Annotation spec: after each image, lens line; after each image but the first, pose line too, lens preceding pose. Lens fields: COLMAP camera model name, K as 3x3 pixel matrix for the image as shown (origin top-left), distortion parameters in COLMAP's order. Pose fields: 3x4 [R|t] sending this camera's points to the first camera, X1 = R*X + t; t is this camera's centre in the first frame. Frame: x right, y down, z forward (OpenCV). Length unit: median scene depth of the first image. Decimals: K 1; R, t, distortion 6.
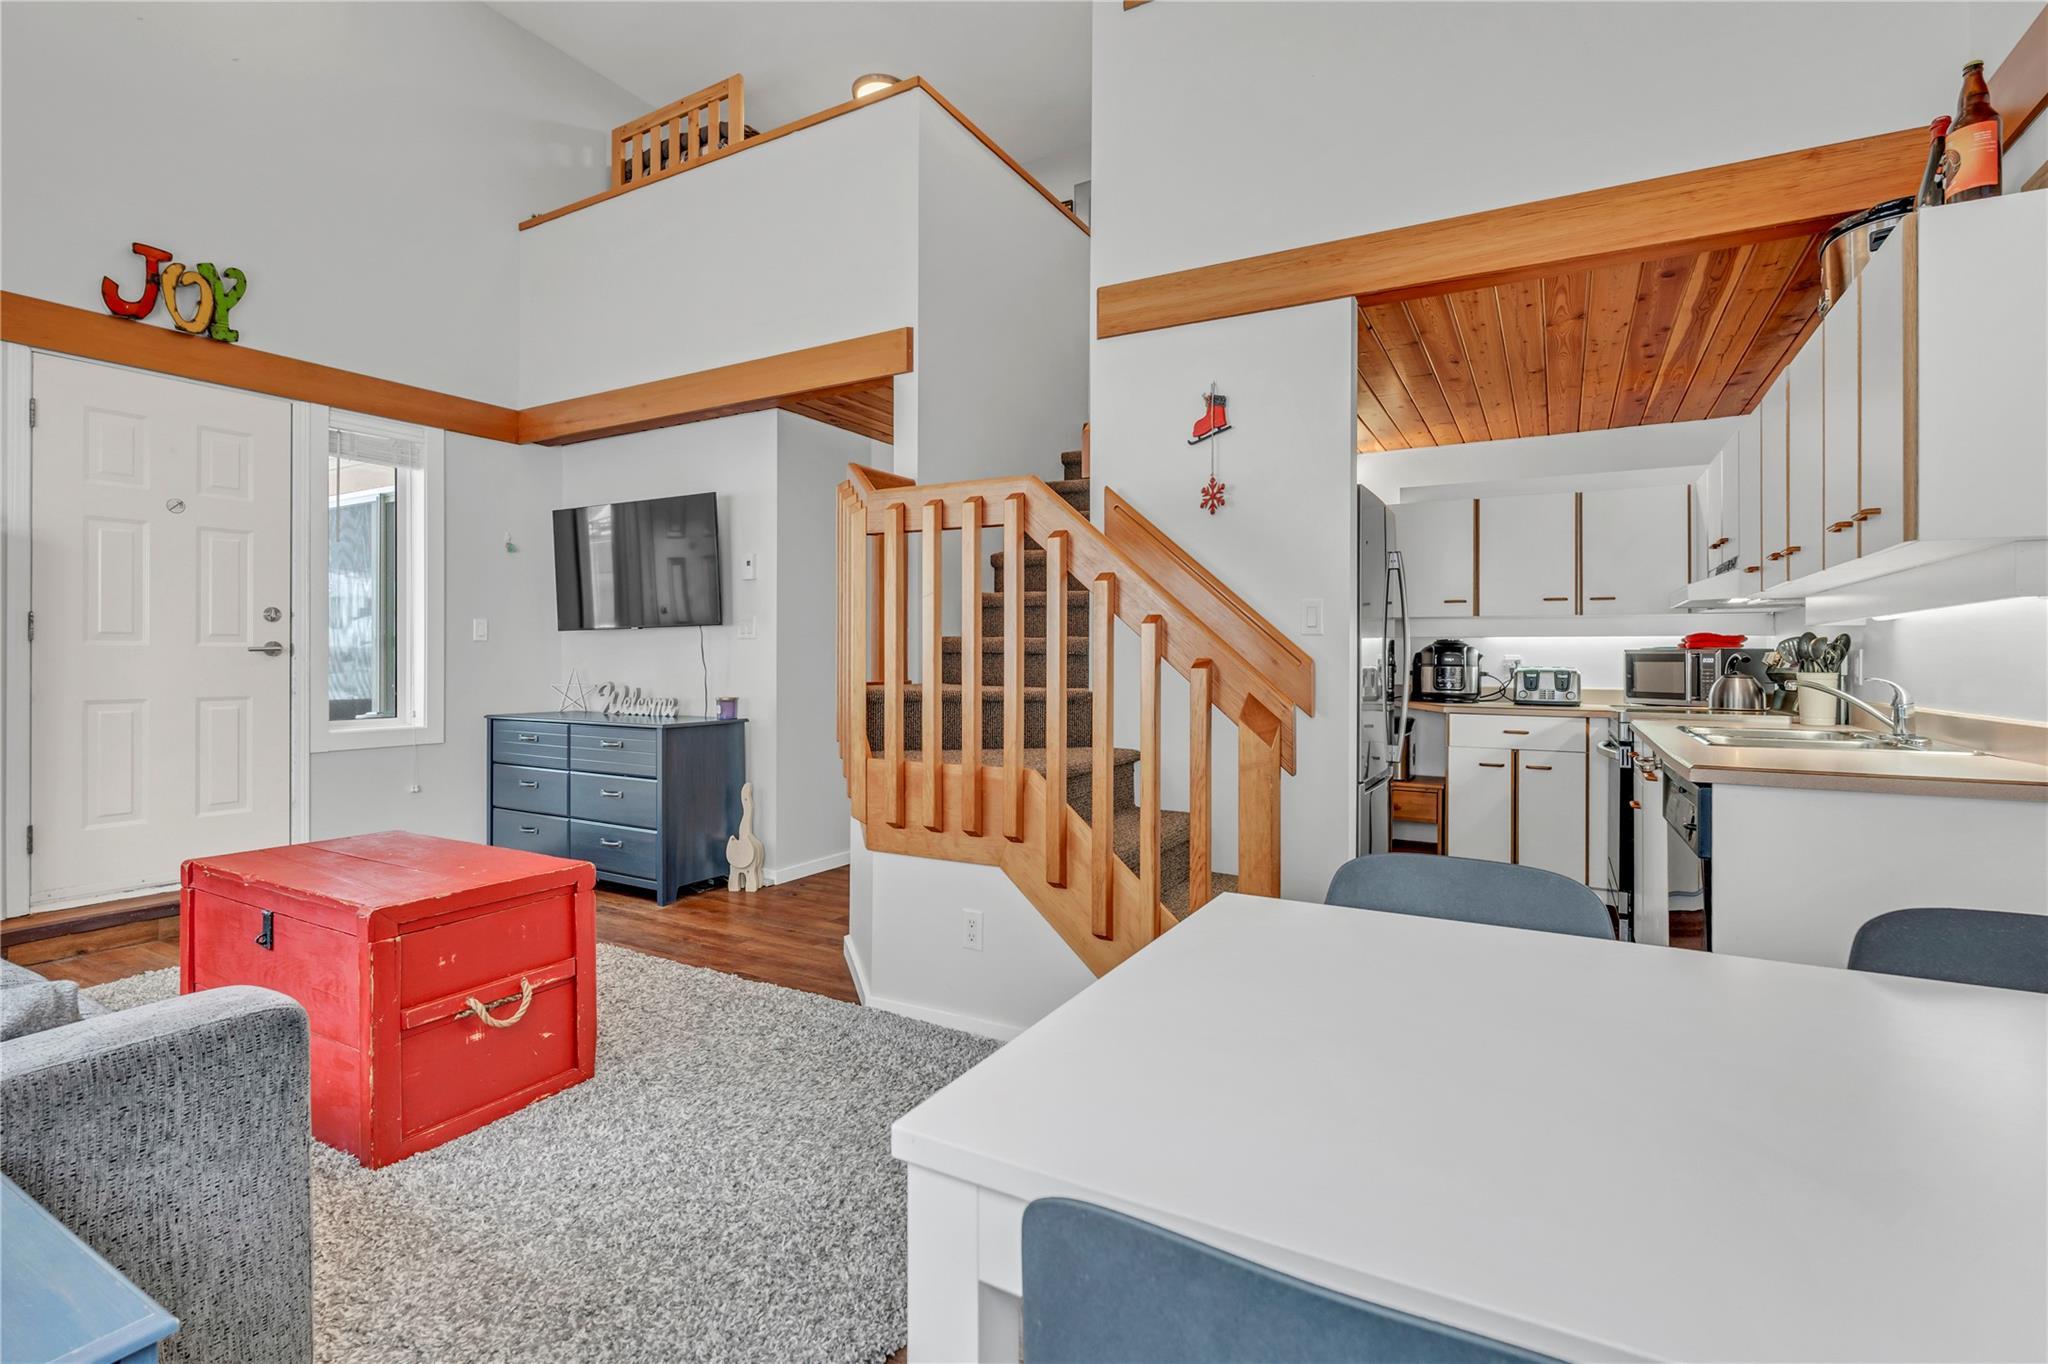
lens RADIAL K [[928.4, 0, 1039.4], [0, 928.4, 653.5], [0, 0, 1]] dist [-0.002491, -0.000250]
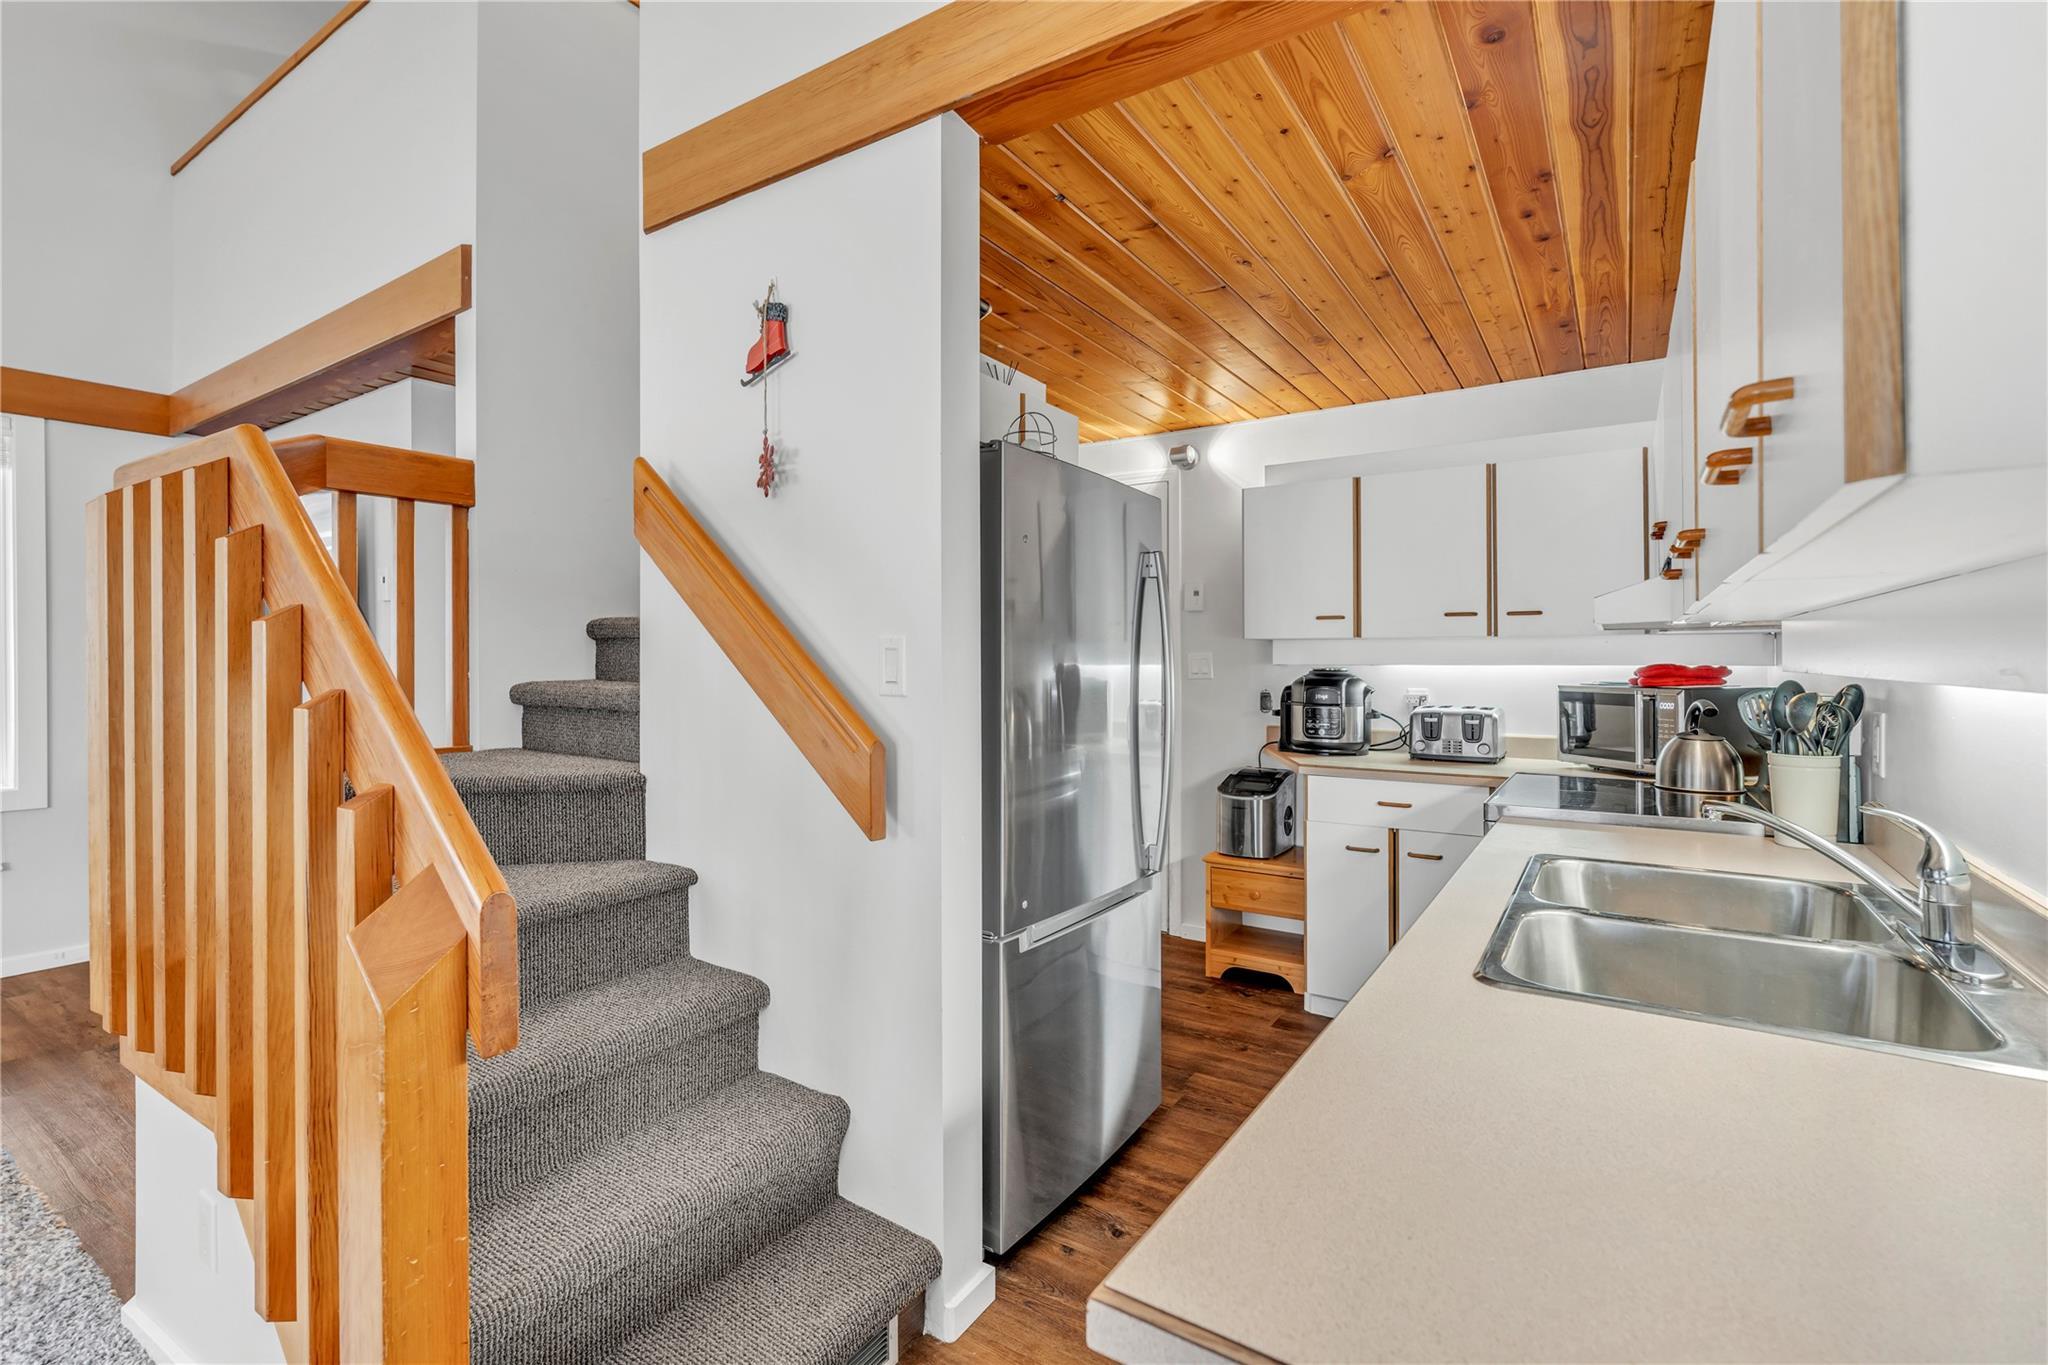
lens RADIAL K [[910.4, 0, 1034.4], [0, 910.4, 659.1], [0, 0, 1]] dist [-0.002203, 0.000279]
pose [[0.997793, -0.007918, -0.065933, 0.321647], [0.008198, 0.999959, 0.003968, -0.034500], [0.065899, -0.004500, 0.997816, 0.326527]]
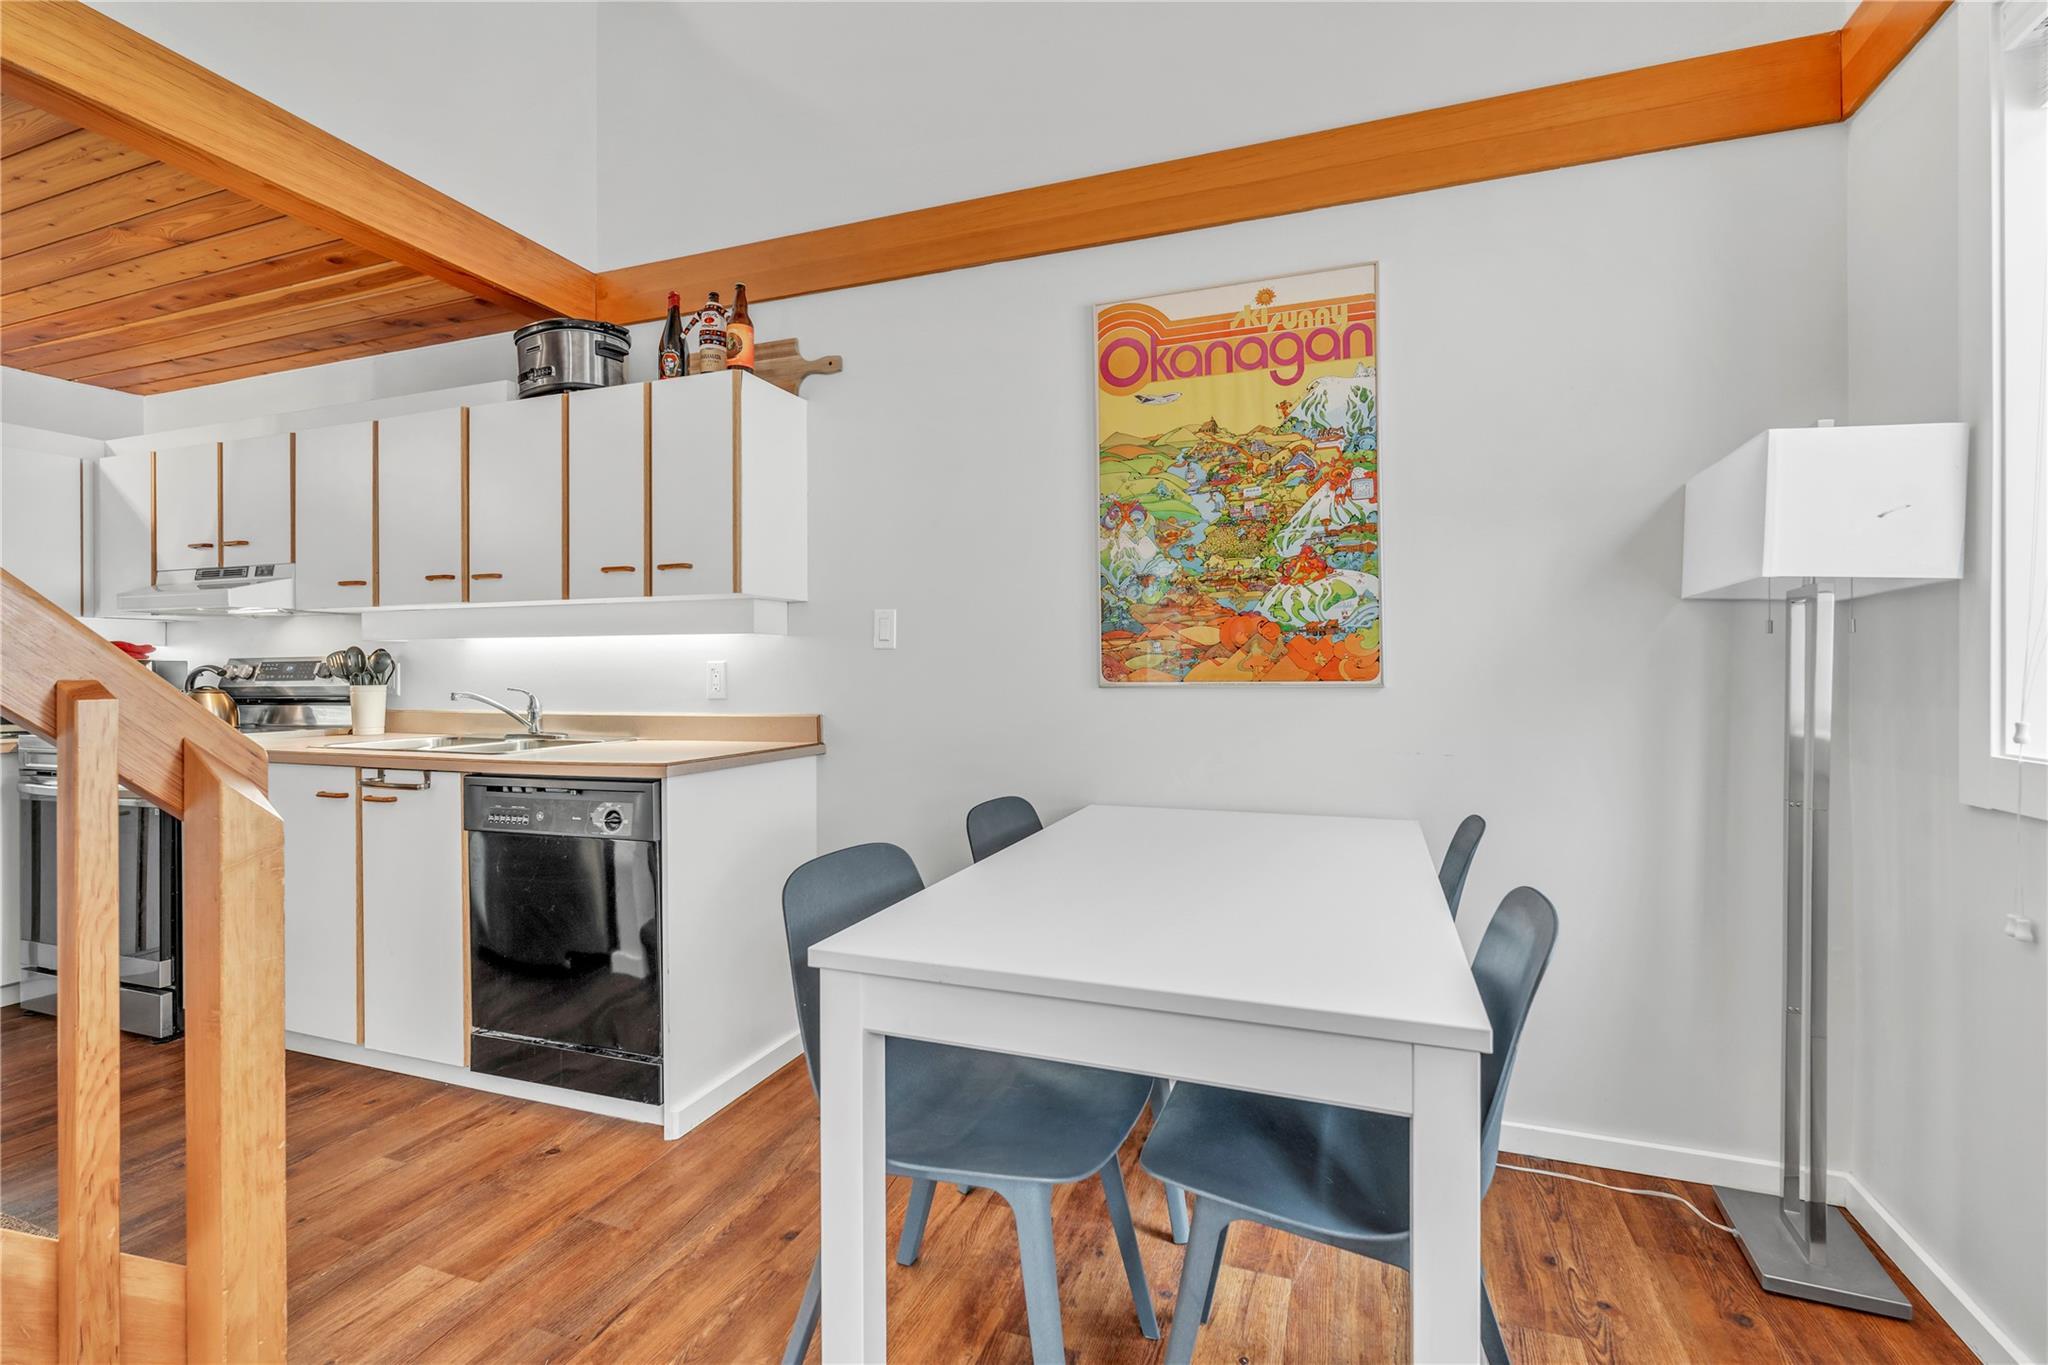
lens RADIAL K [[910.4, 0, 1034.4], [0, 910.4, 659.1], [0, 0, 1]] dist [-0.002203, 0.000279]
pose [[-0.154361, 0.006779, 0.987991, -0.240618], [-0.003180, 0.999968, -0.007358, -0.002803], [-0.988009, -0.004278, -0.154335, 0.325235]]
